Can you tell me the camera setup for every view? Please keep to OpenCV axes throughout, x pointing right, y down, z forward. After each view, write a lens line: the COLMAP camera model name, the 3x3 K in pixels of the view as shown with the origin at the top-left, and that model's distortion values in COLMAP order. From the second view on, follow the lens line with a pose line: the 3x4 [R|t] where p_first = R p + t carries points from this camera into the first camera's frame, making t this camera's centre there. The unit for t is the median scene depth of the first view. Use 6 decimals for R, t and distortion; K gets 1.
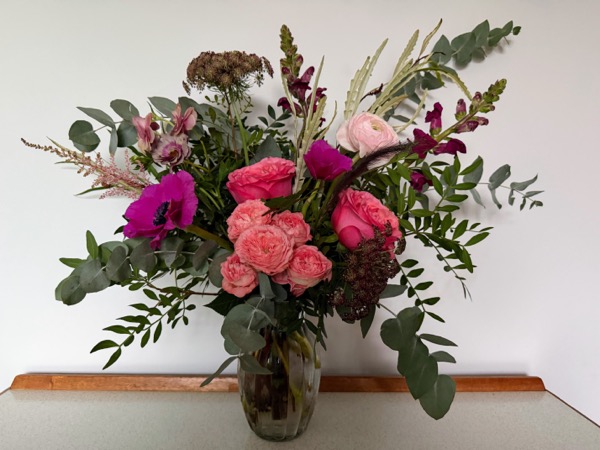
lens RADIAL K [[411.2, 0, 300.0], [0, 411.2, 225.0], [0, 0, 1]] dist [0.157953, -0.223730]
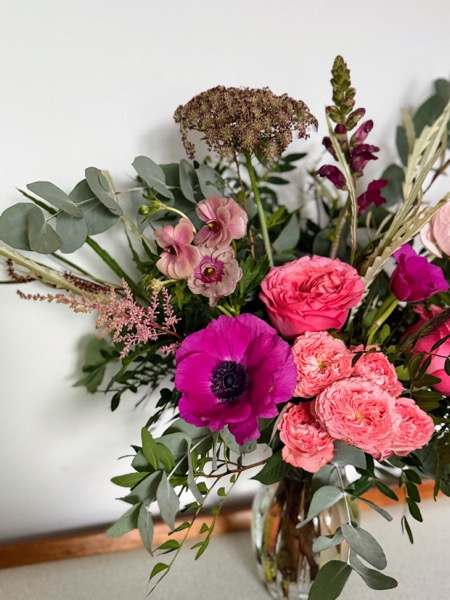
lens RADIAL K [[555.0, 0, 225.0], [0, 555.0, 300.0], [0, 0, 1]] dist [0.126705, -0.201503]
pose [[0.962251, -0.049560, 0.267613, -0.488354], [-0.004222, 0.980445, 0.196750, -0.285774], [-0.272131, -0.190453, 0.943224, 0.147755]]
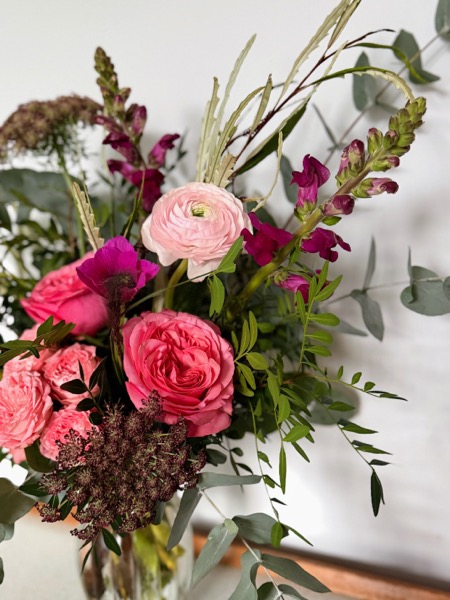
lens RADIAL K [[555.0, 0, 225.0], [0, 555.0, 300.0], [0, 0, 1]] dist [0.126705, -0.201503]
pose [[0.881435, 0.026524, -0.471561, 0.580150], [0.036230, 0.991683, 0.123499, -0.198884], [0.470914, -0.125941, 0.873143, 0.297280]]
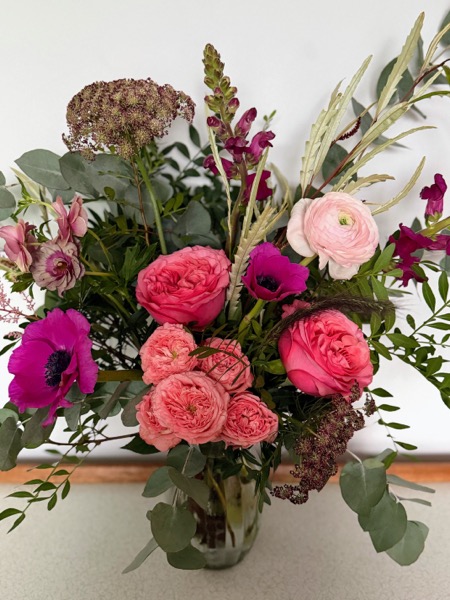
lens RADIAL K [[568.0, 0, 225.0], [0, 568.0, 300.0], [0, 0, 1]] dist [0.145192, -0.207454]
pose [[0.999238, -0.009009, -0.037979, 0.017502], [0.020450, 0.949602, 0.312791, -0.398114], [0.033247, -0.313329, 0.949062, 0.045129]]
